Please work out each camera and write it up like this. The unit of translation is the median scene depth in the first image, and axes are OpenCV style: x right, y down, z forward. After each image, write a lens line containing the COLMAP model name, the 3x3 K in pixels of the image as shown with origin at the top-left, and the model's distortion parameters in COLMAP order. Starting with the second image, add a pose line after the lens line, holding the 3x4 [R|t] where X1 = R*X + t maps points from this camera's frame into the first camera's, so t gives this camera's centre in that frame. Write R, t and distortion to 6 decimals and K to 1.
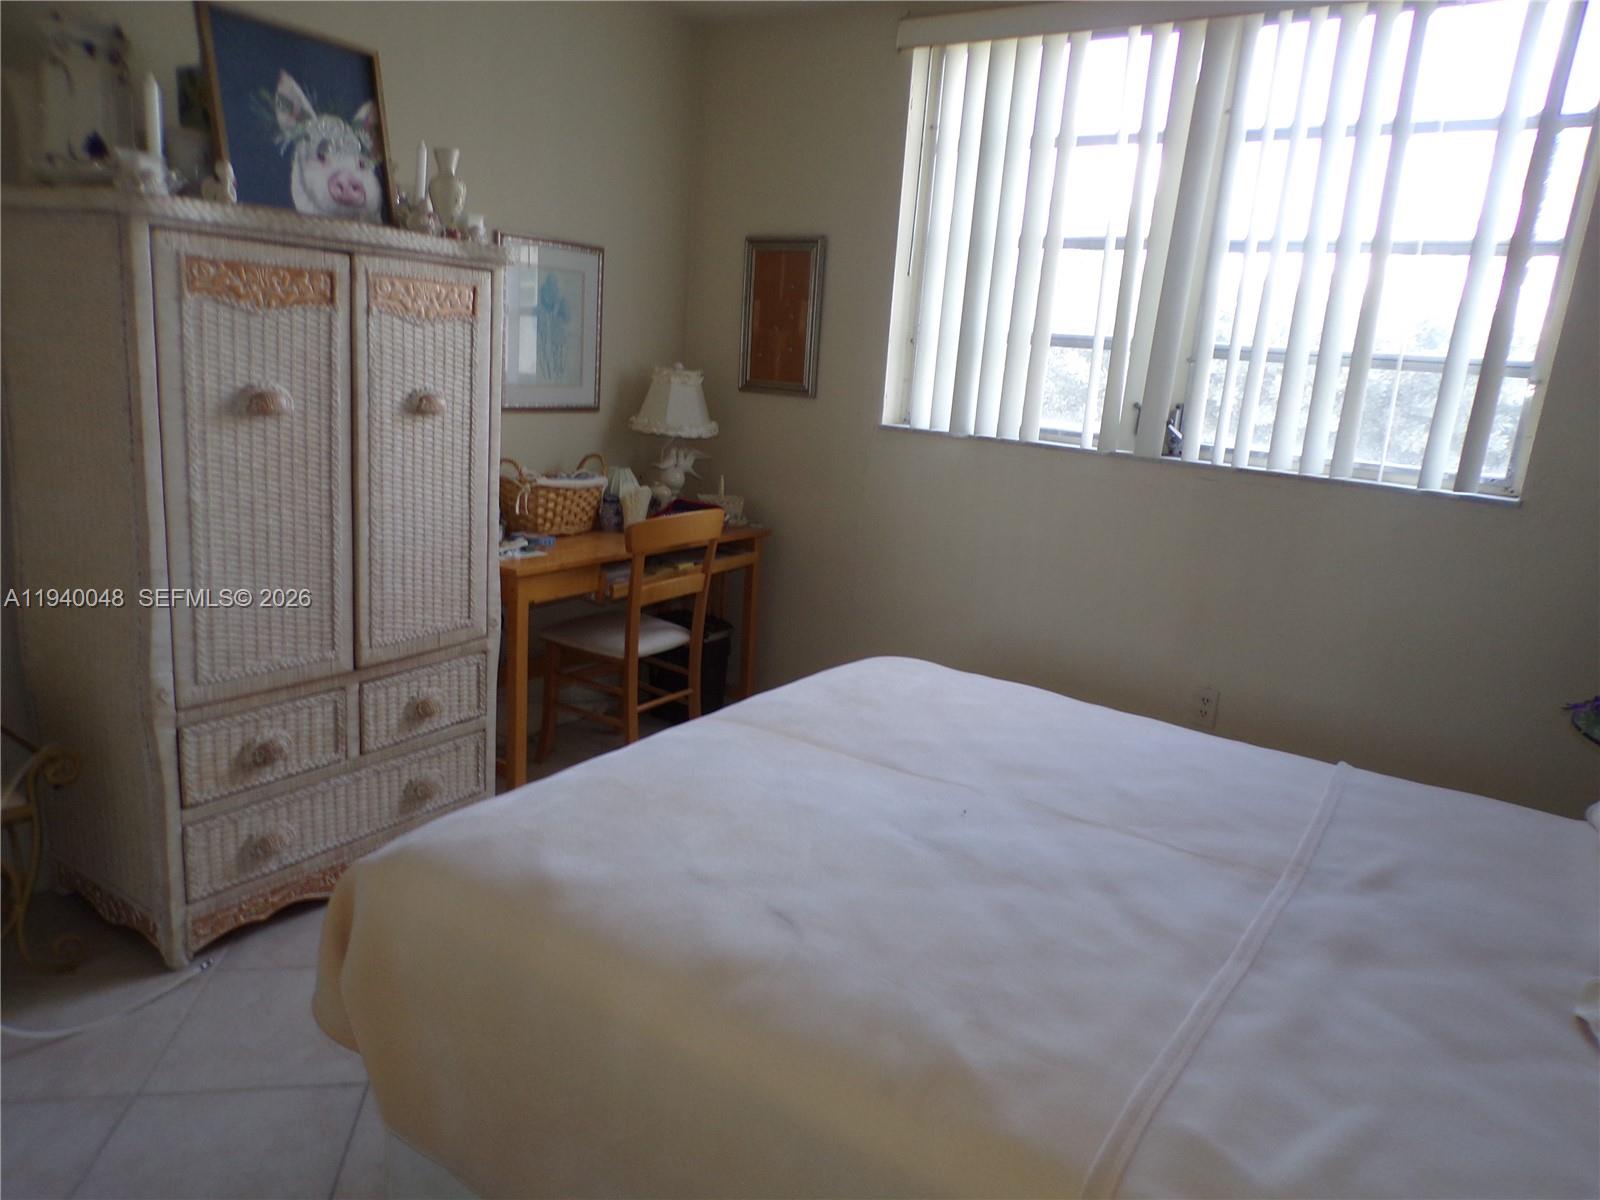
lens RADIAL K [[1078.3, 0, 808.7], [0, 1078.3, 596.8], [0, 0, 1]] dist [0.001810, 0.002855]
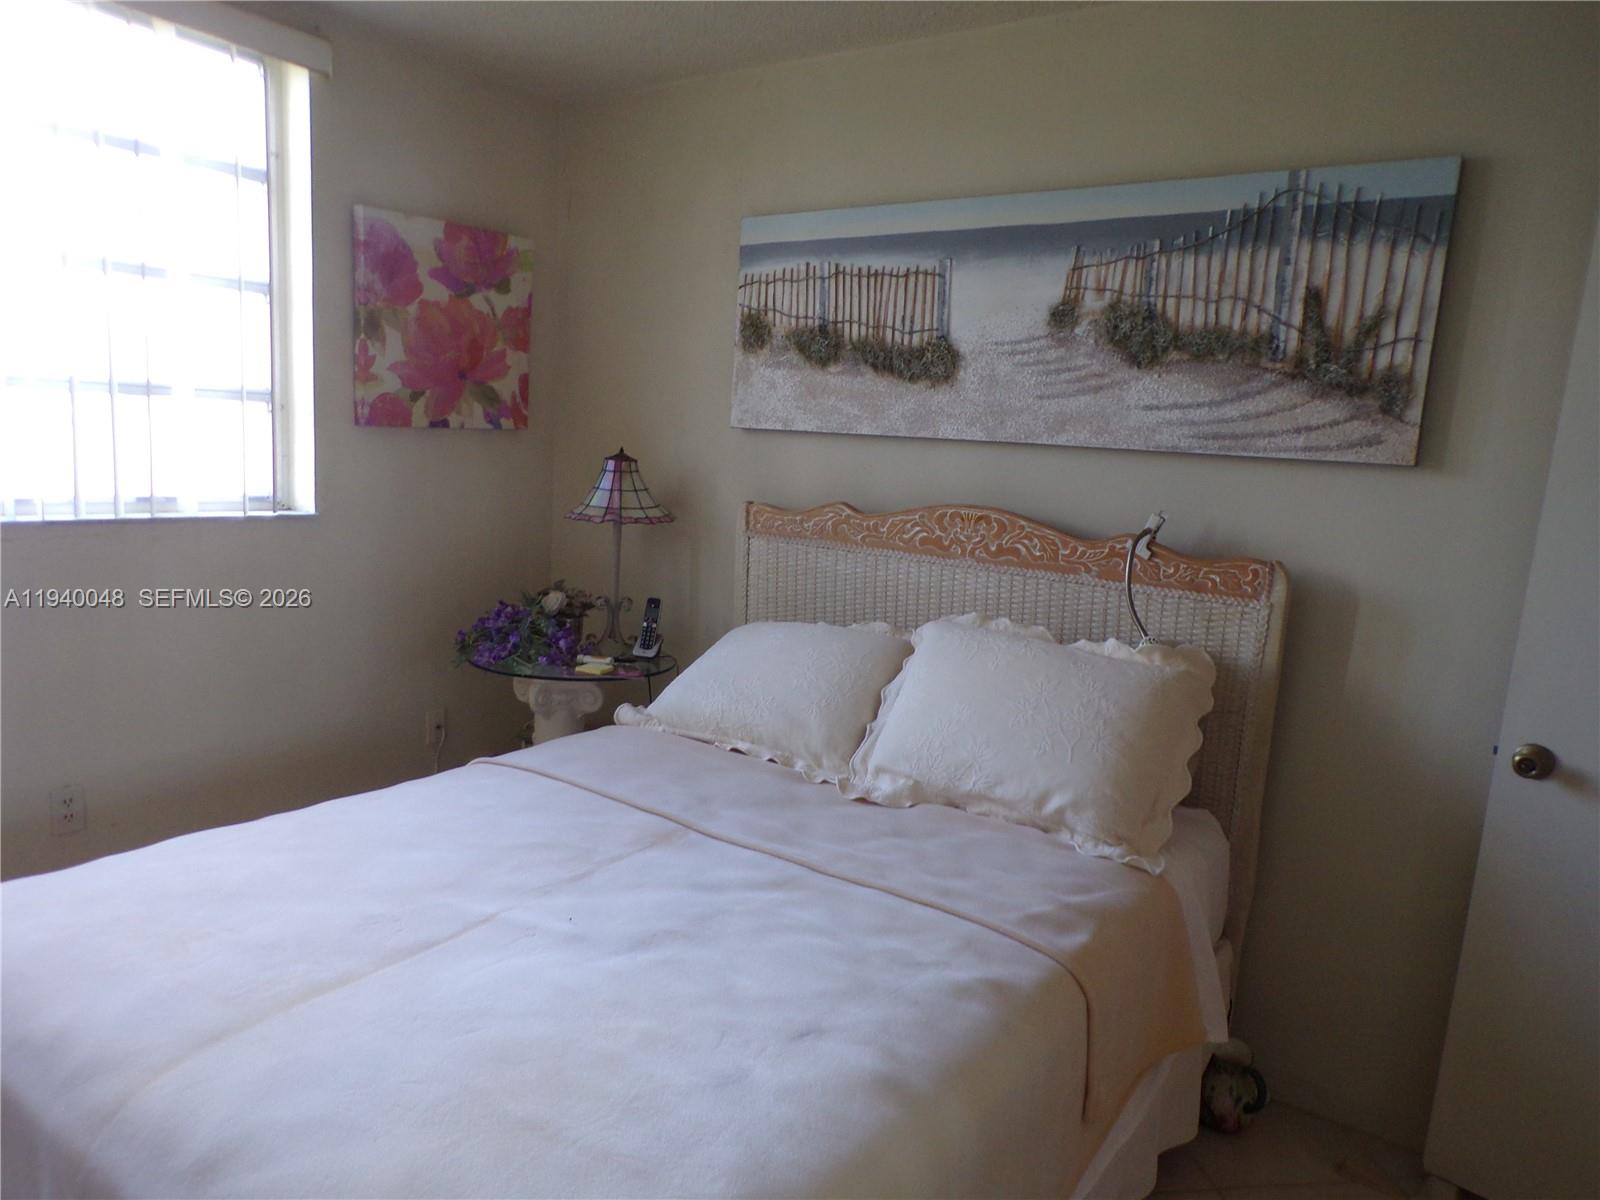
lens RADIAL K [[1078.3, 0, 805.4], [0, 1078.3, 601.7], [0, 0, 1]] dist [0.001810, 0.002855]
pose [[0.047466, -0.224505, 0.973316, -0.753261], [0.181343, 0.960159, 0.212627, -0.249686], [-0.982274, 0.166411, 0.086288, 0.704355]]
